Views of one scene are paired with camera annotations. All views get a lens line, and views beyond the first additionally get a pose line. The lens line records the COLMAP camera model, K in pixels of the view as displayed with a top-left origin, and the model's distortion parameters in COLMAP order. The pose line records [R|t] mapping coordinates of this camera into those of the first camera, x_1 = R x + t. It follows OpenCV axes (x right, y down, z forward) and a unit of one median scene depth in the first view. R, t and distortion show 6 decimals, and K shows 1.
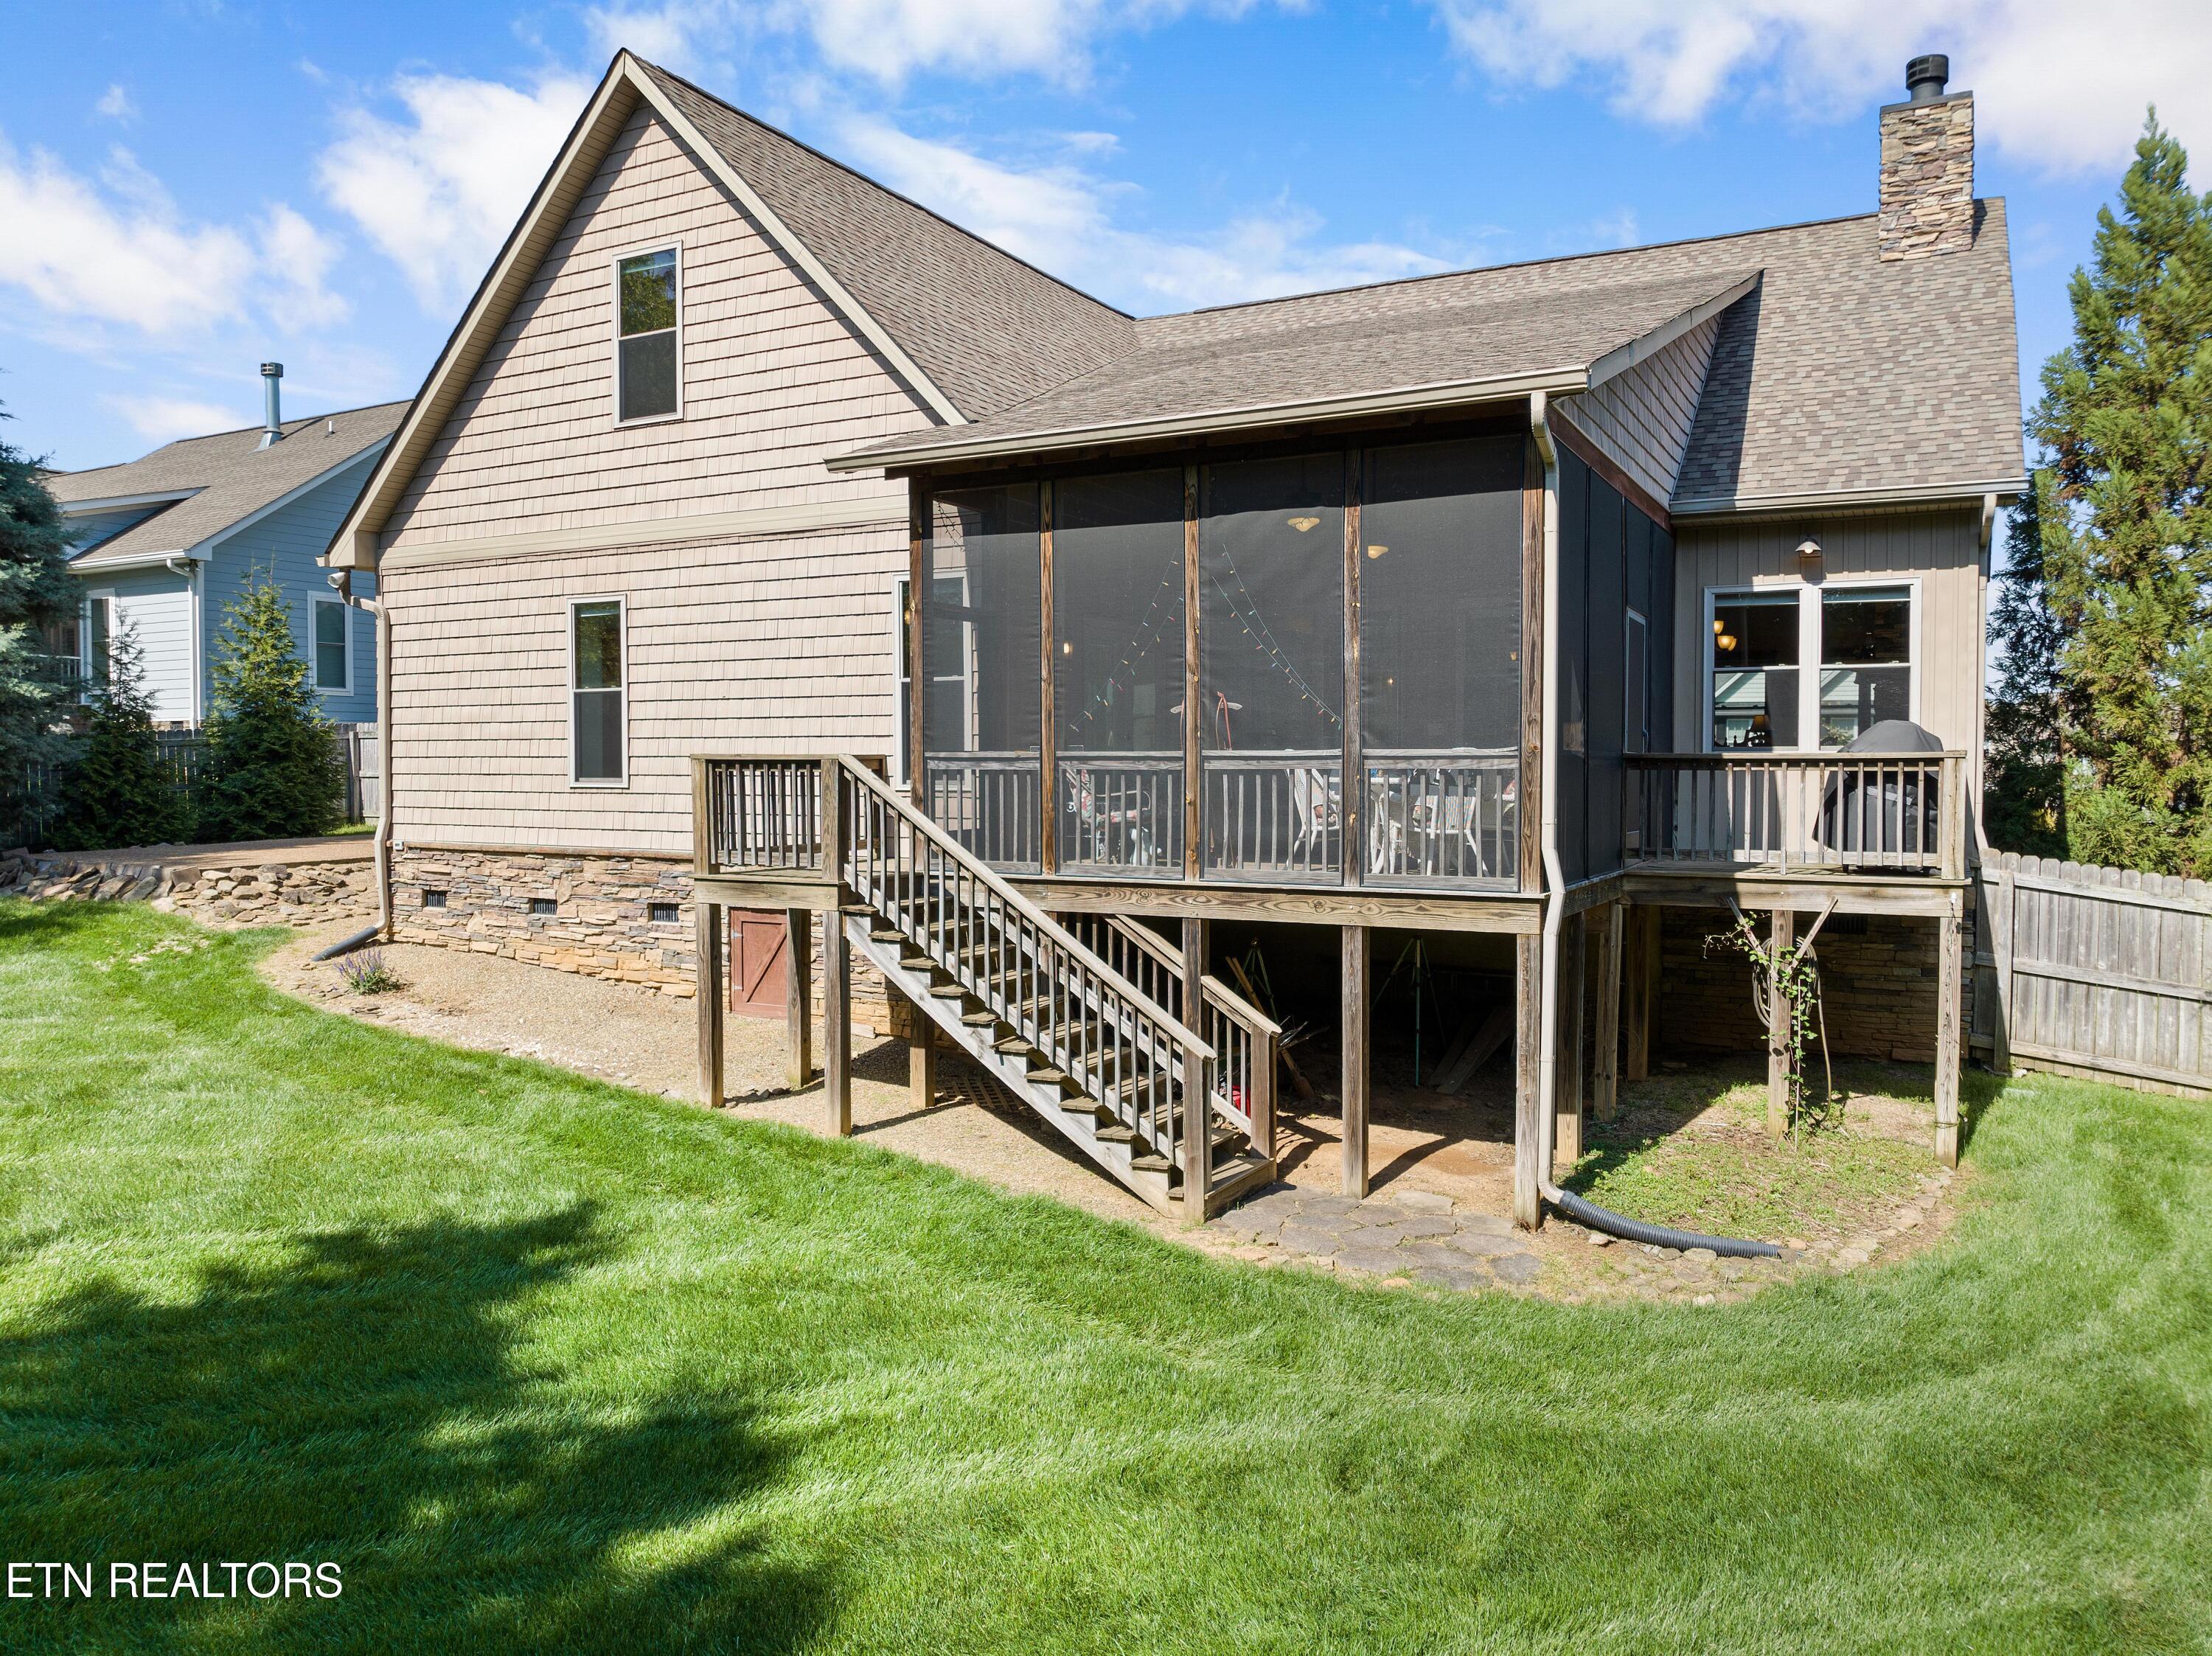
lens RADIAL K [[1547.6, 0, 1106.0], [0, 1547.6, 828.0], [0, 0, 1]] dist [-0.042588, -0.003654]
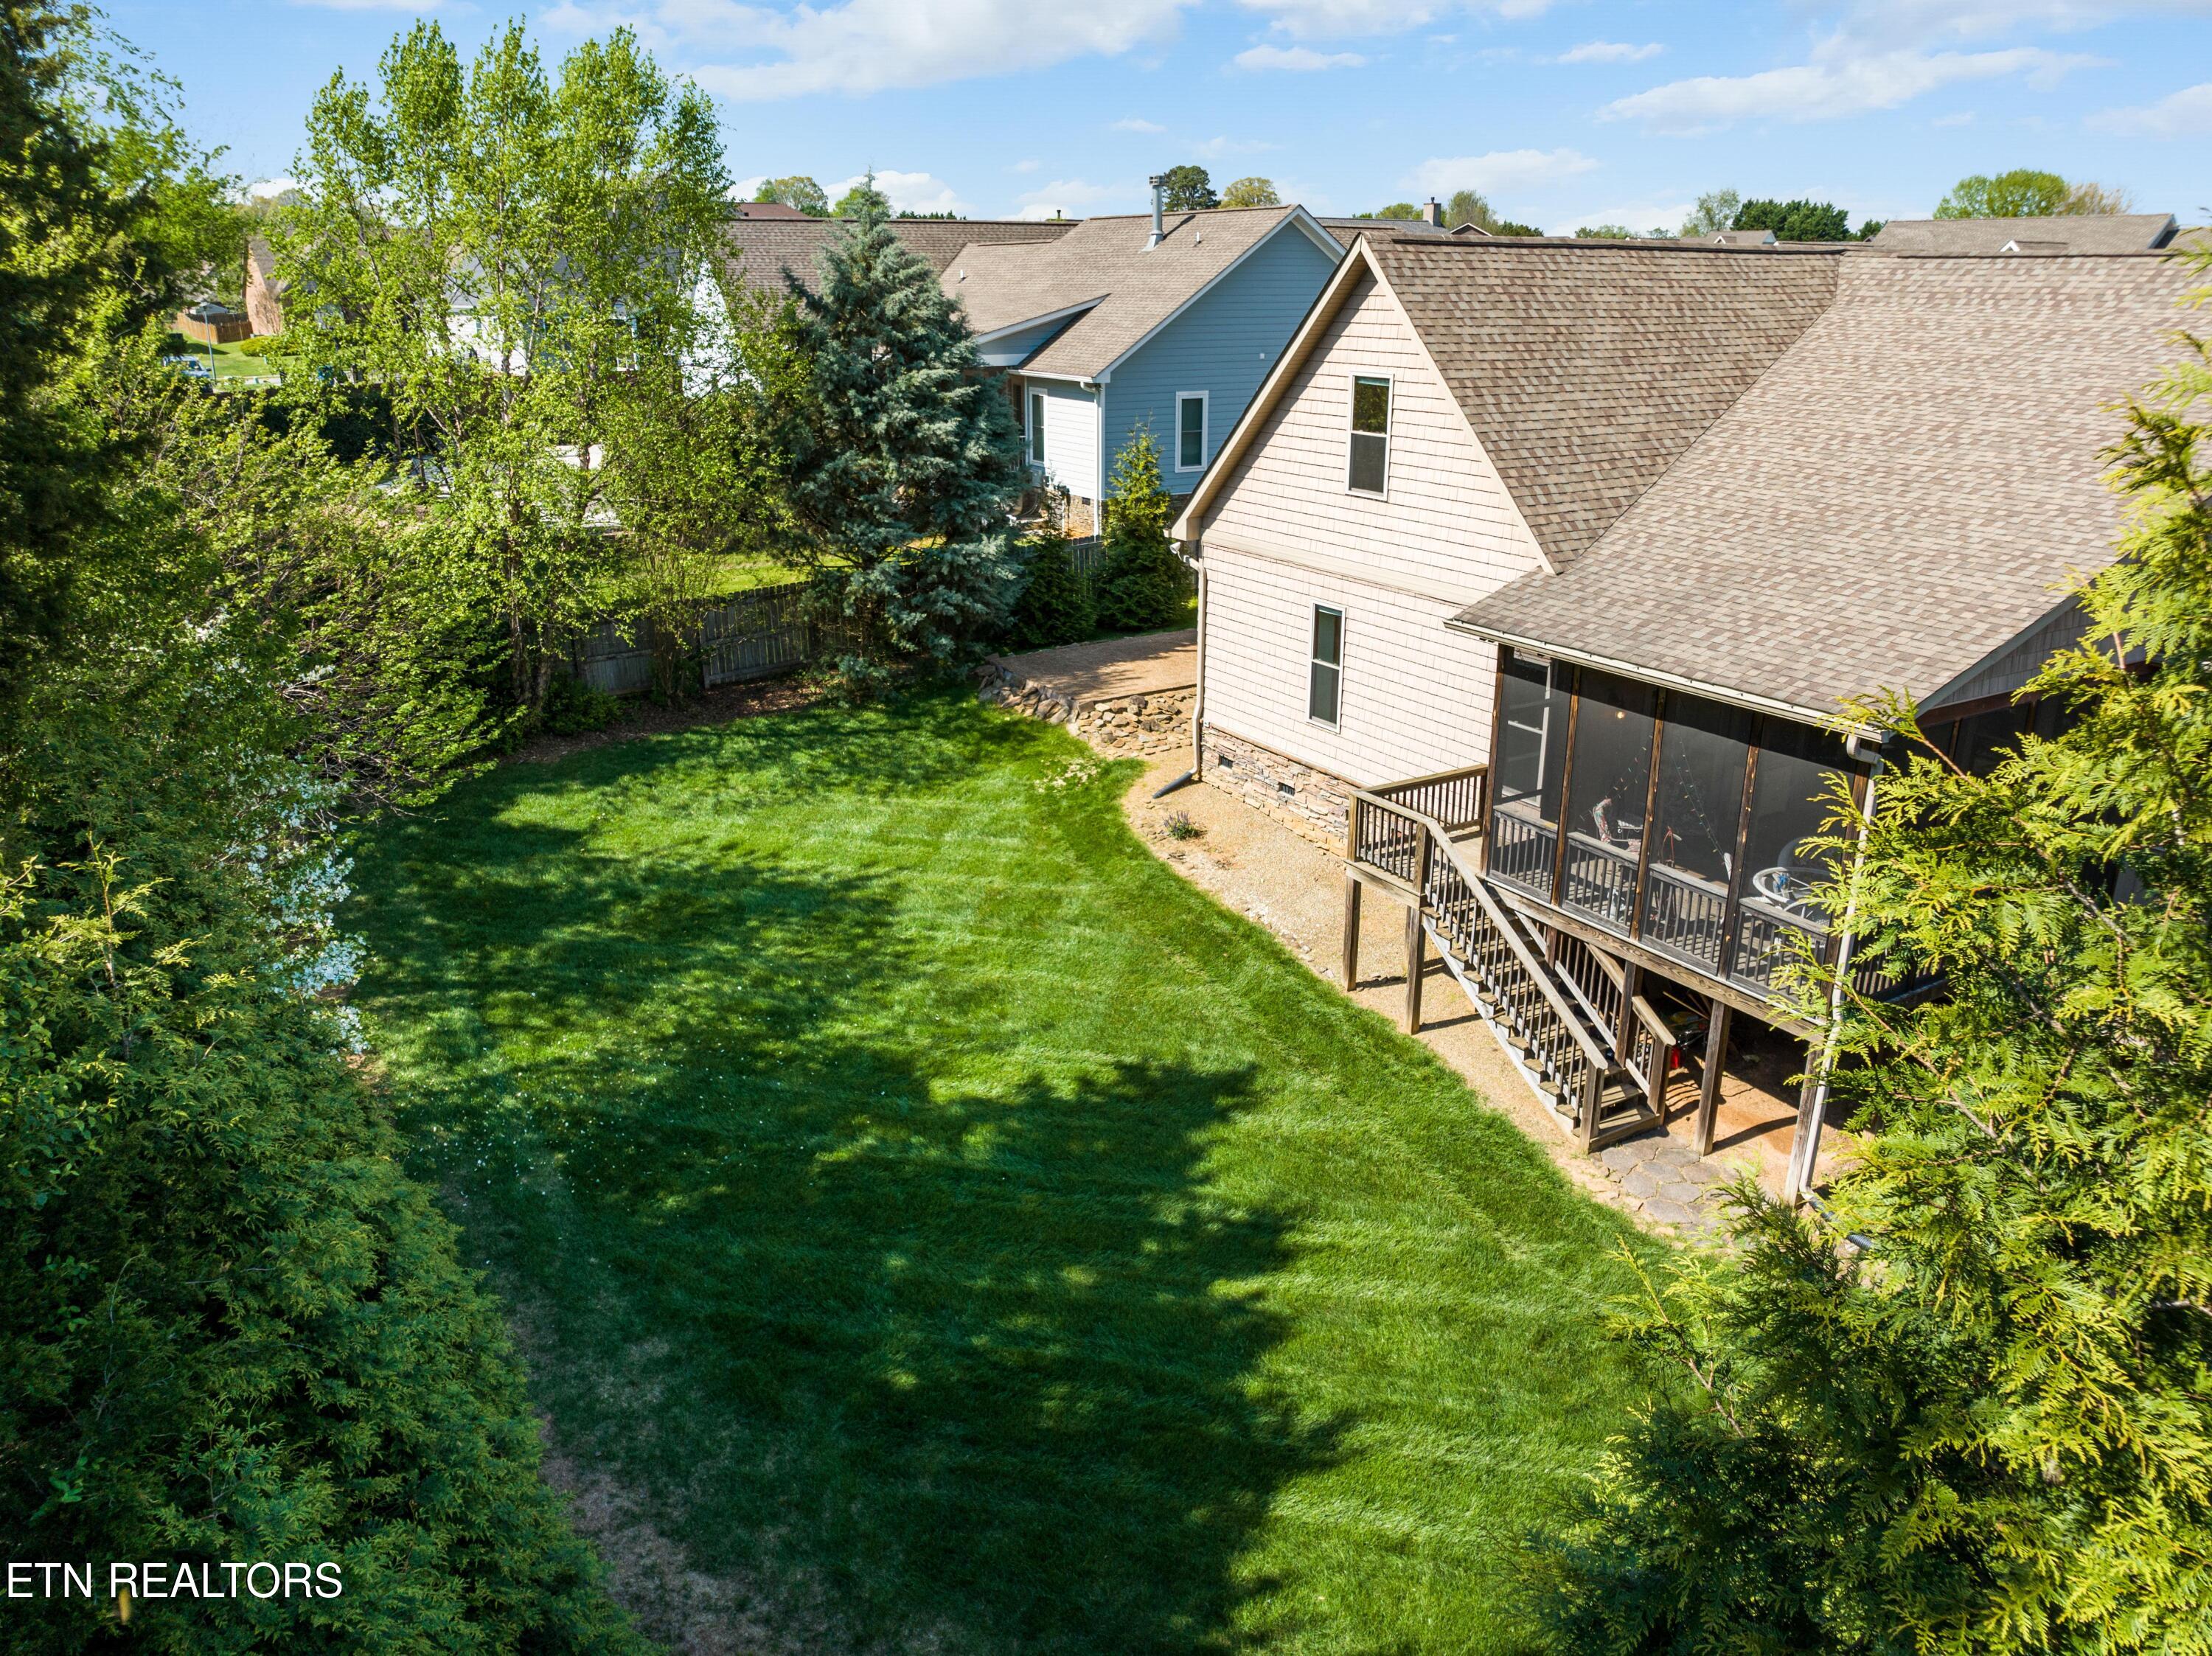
lens RADIAL K [[1547.6, 0, 1106.0], [0, 1547.6, 828.0], [0, 0, 1]] dist [-0.042588, -0.003654]
pose [[0.856667, 0.173963, -0.485653, 0.246981], [-0.018971, 0.951412, 0.307336, -0.399512], [0.515521, -0.254071, 0.818343, -0.384682]]
